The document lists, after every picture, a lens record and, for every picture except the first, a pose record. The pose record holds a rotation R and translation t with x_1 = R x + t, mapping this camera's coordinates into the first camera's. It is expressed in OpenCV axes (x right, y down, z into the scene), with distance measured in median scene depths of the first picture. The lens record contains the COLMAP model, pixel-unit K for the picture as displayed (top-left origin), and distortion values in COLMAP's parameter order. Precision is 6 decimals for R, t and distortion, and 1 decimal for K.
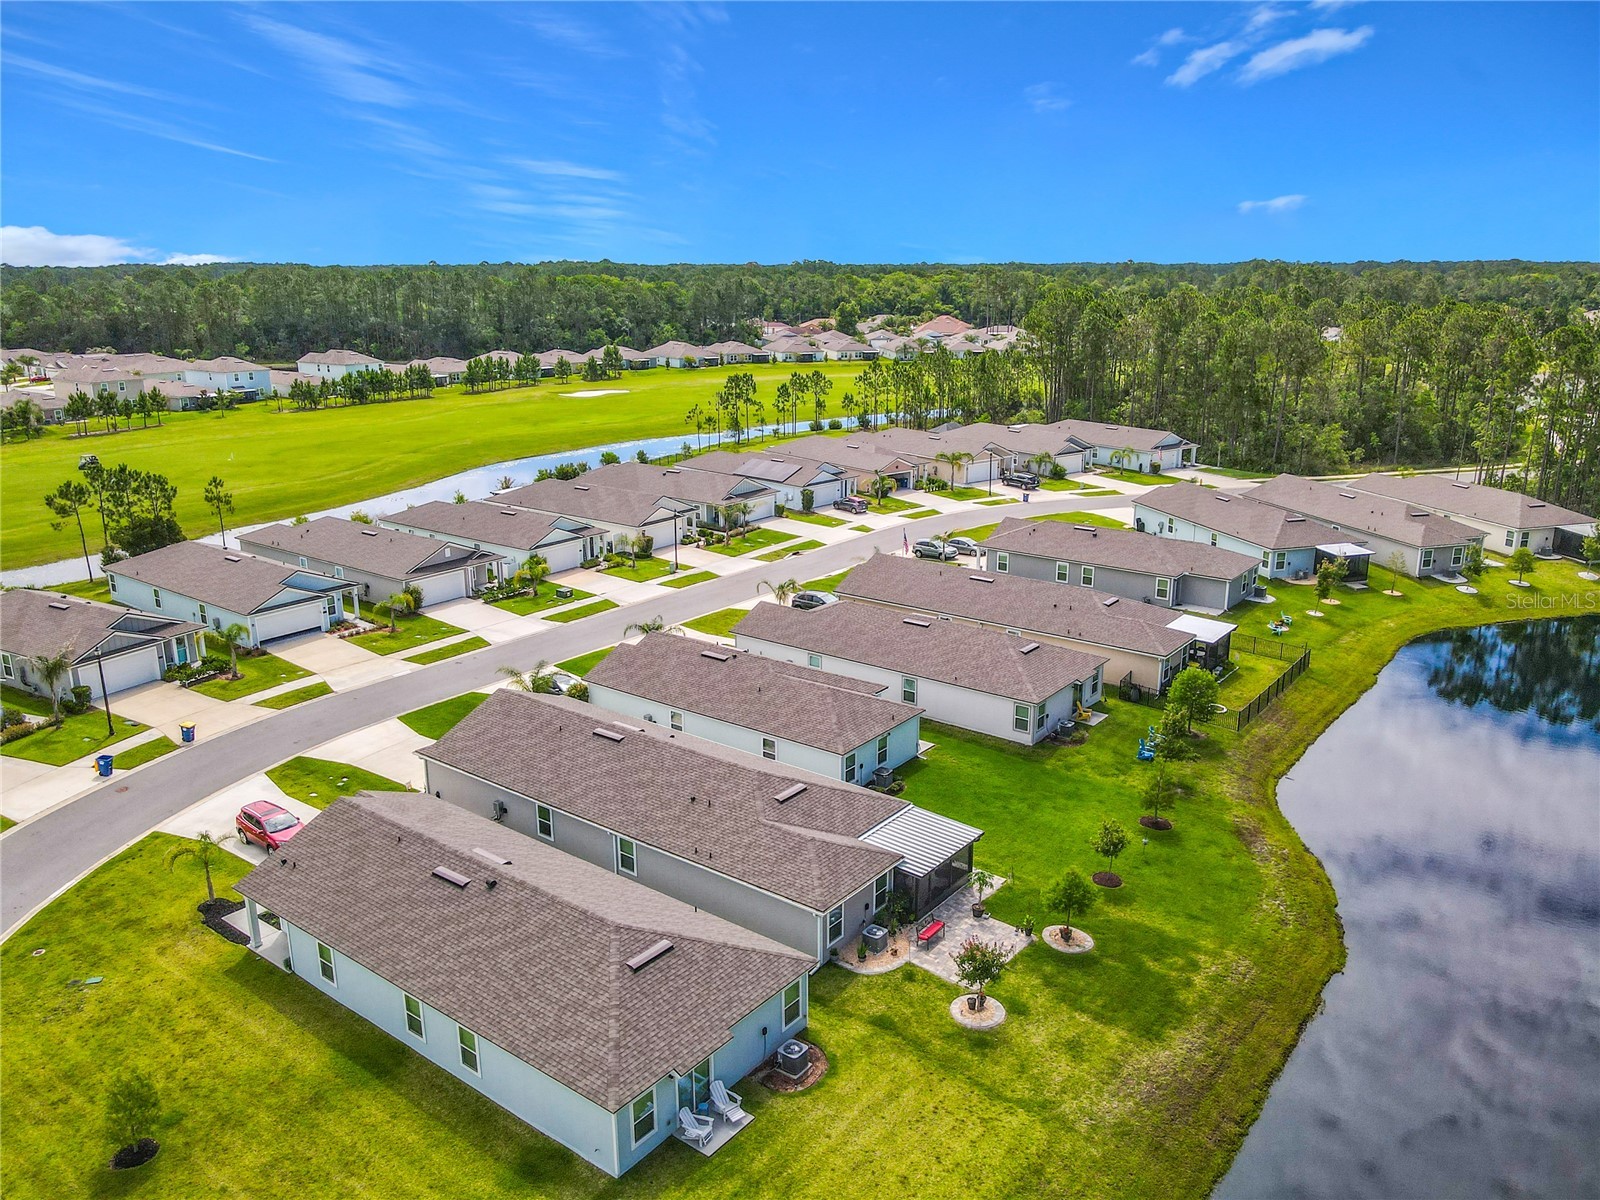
lens RADIAL K [[1205.0, 0, 807.1], [0, 1205.0, 601.1], [0, 0, 1]] dist [-0.007154, 0.027269]
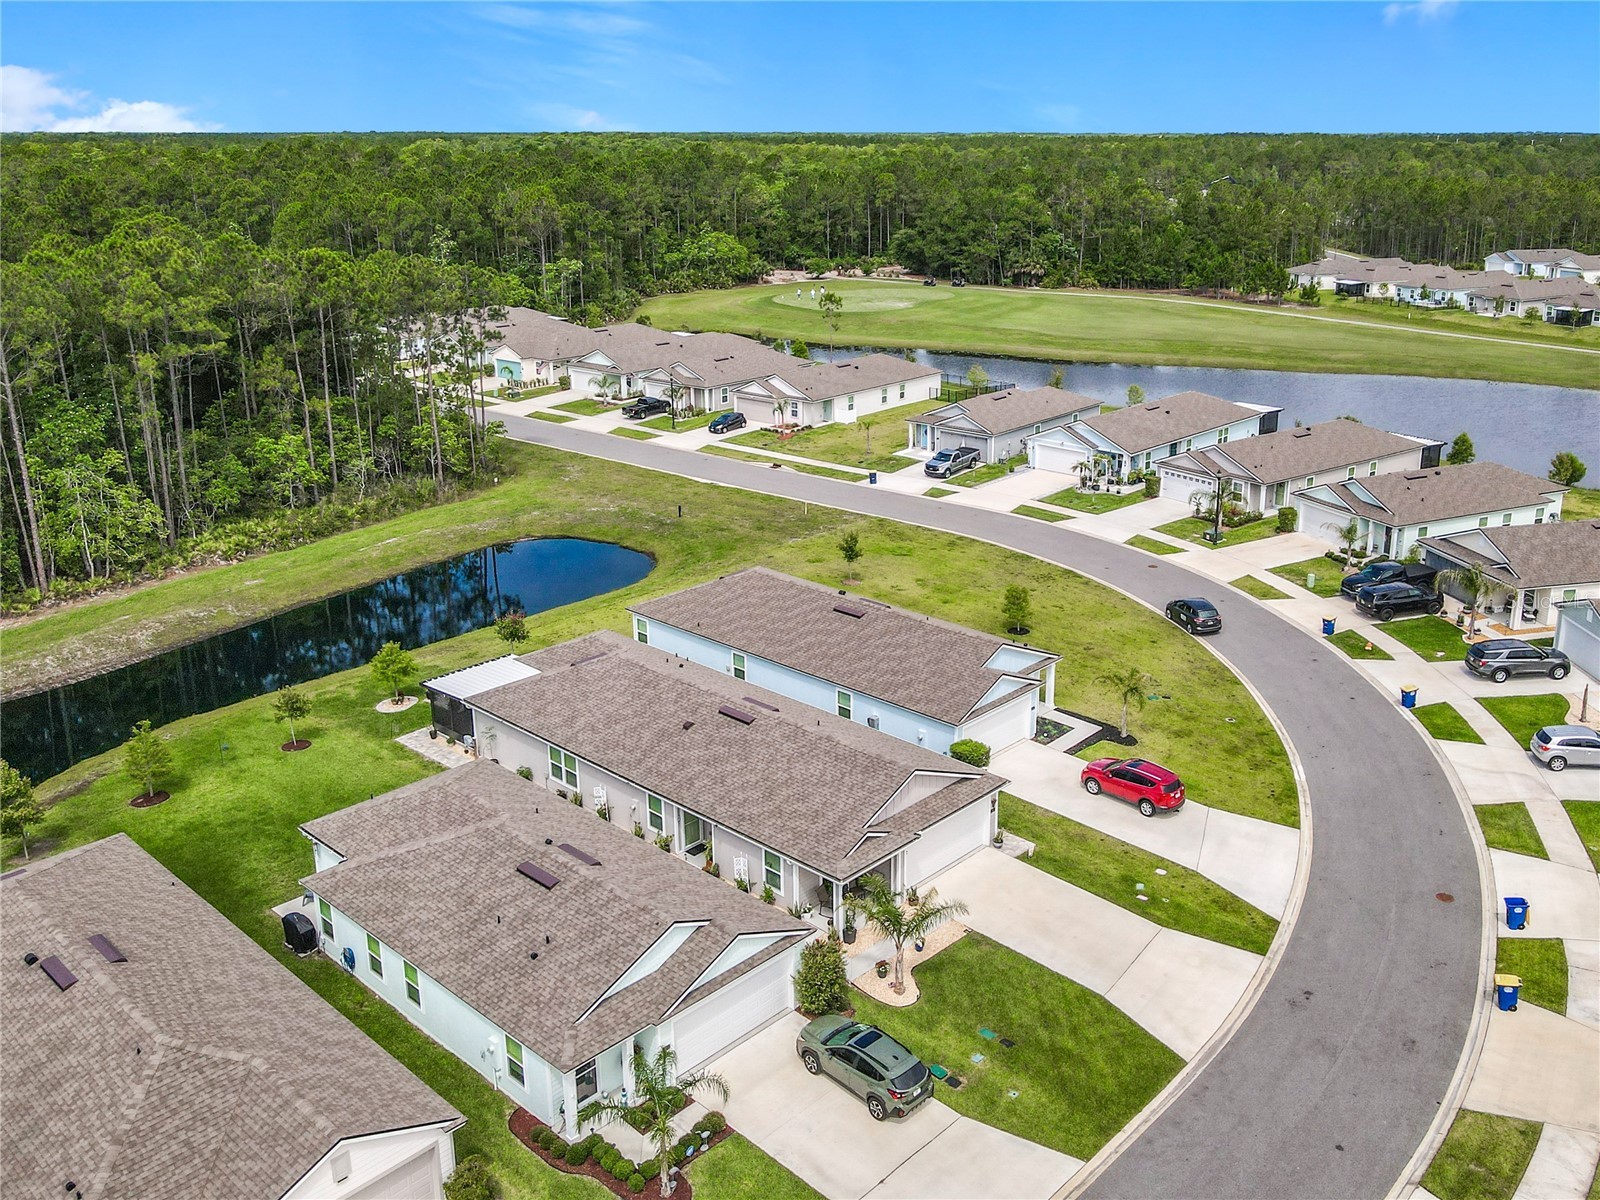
lens RADIAL K [[1362.4, 0, 888.2], [0, 1362.4, 522.3], [0, 0, 1]] dist [-0.011457, 0.055727]
pose [[-0.997931, -0.014397, 0.062657, -0.272031], [0.020693, 0.850802, 0.525079, -0.431087], [-0.060868, 0.525289, -0.848744, 1.491941]]
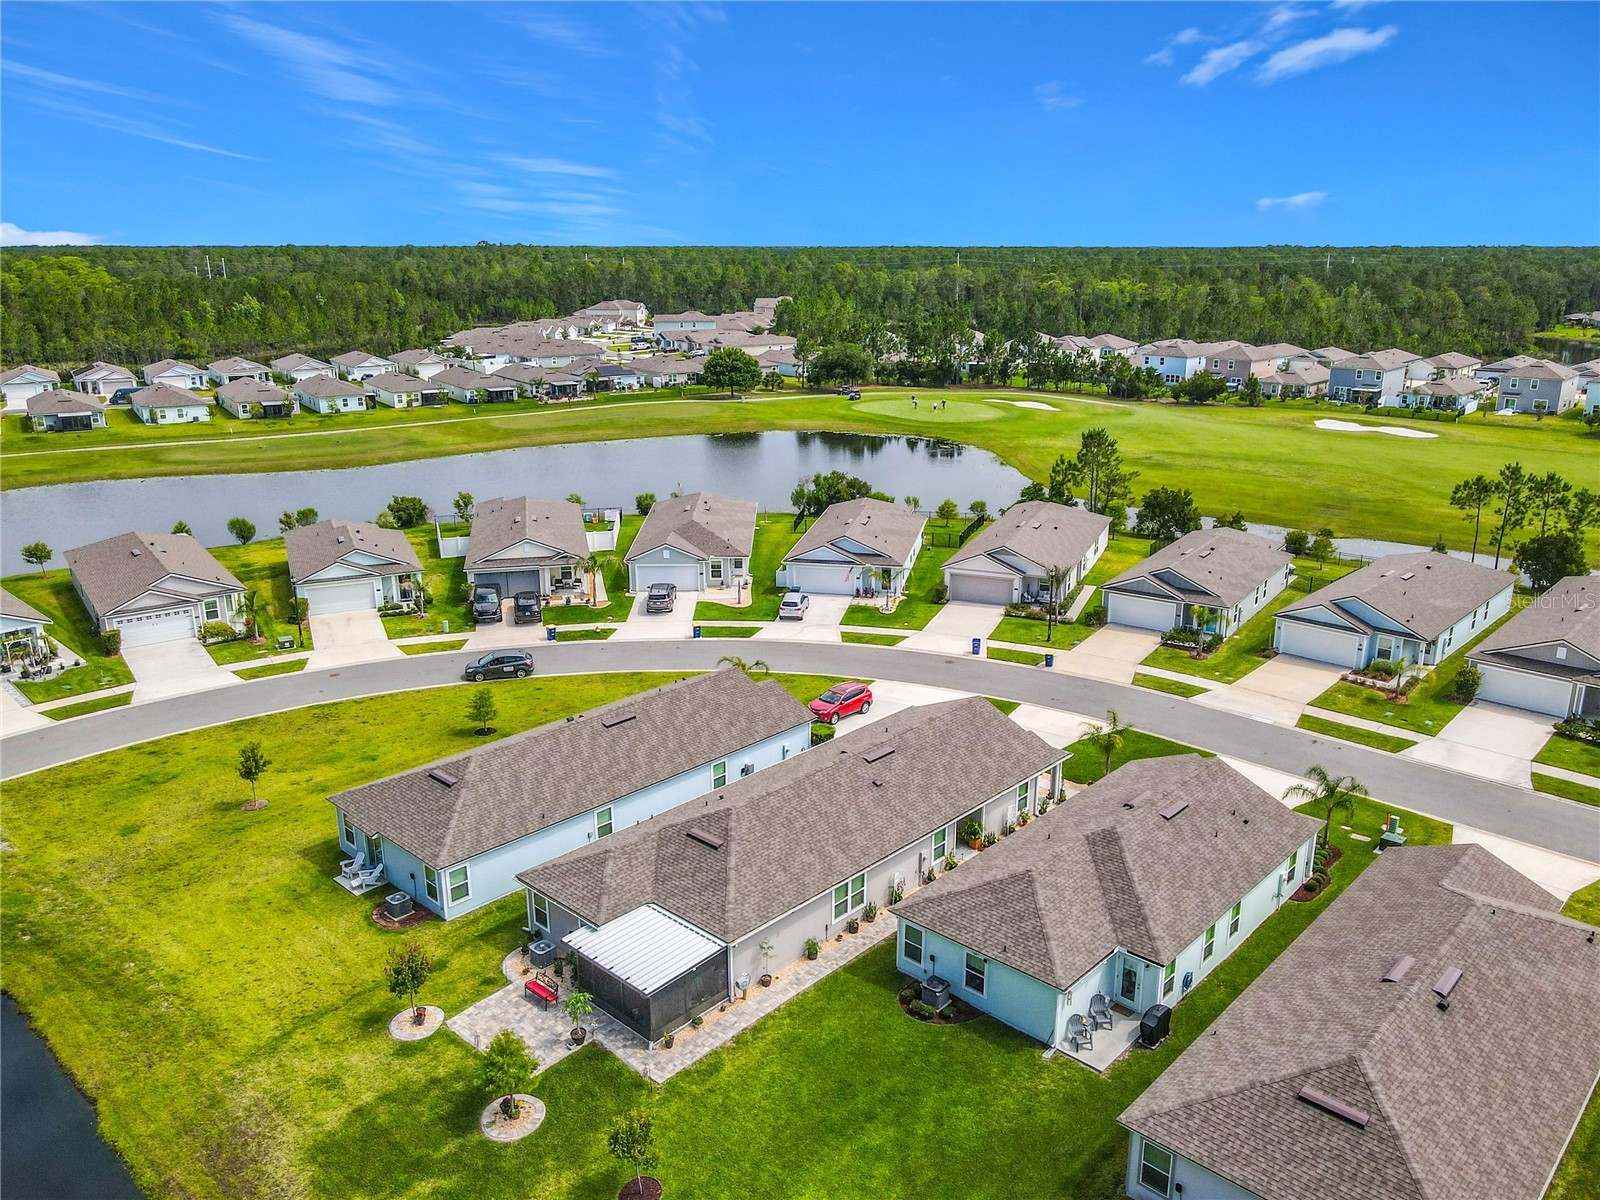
lens RADIAL K [[1205.0, 0, 799.5], [0, 1205.0, 608.8], [0, 0, 1]] dist [-0.007154, 0.027269]
pose [[-0.097265, 0.291723, -0.951545, 0.625803], [-0.269829, 0.912541, 0.307347, -0.236219], [0.957983, 0.286648, -0.010043, 0.794435]]
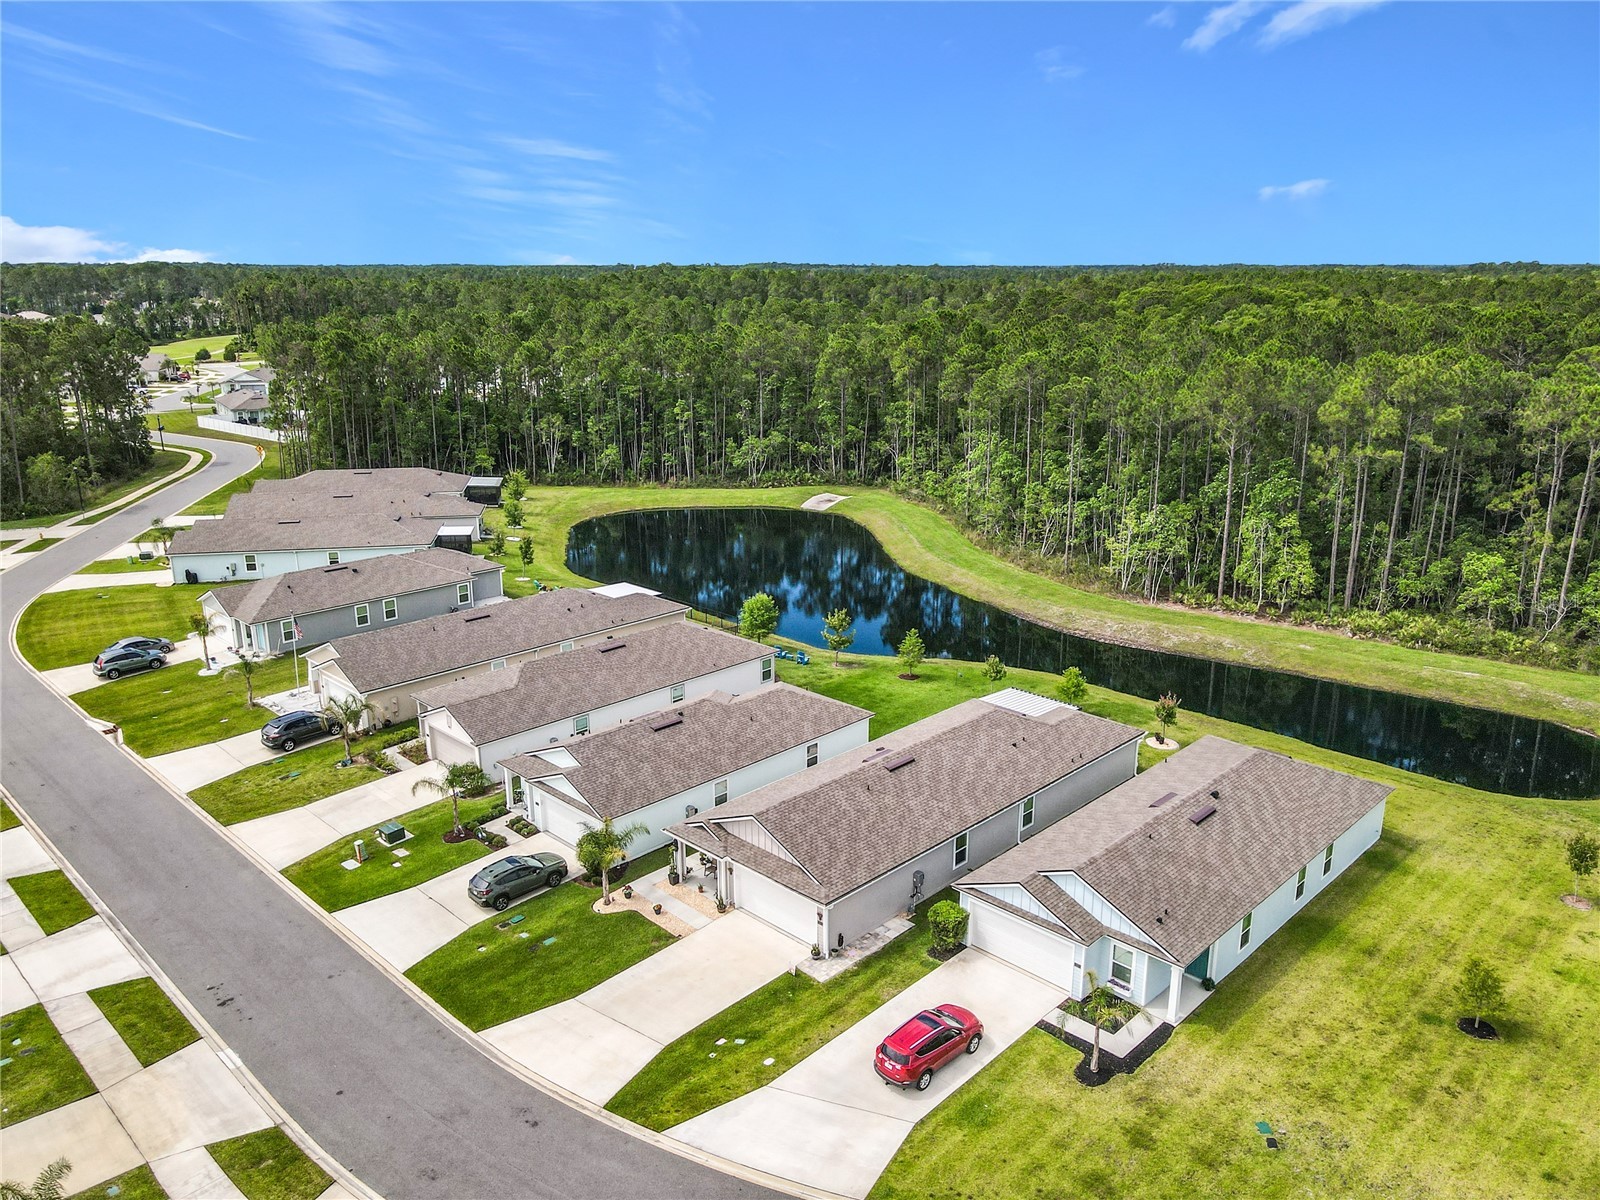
lens RADIAL K [[1205.0, 0, 828.0], [0, 1205.0, 579.5], [0, 0, 1]] dist [-0.007154, 0.027269]
pose [[0.104214, -0.248760, 0.962942, -0.930579], [0.267499, 0.939547, 0.213766, -0.219221], [-0.957906, 0.235309, 0.164457, 0.732257]]
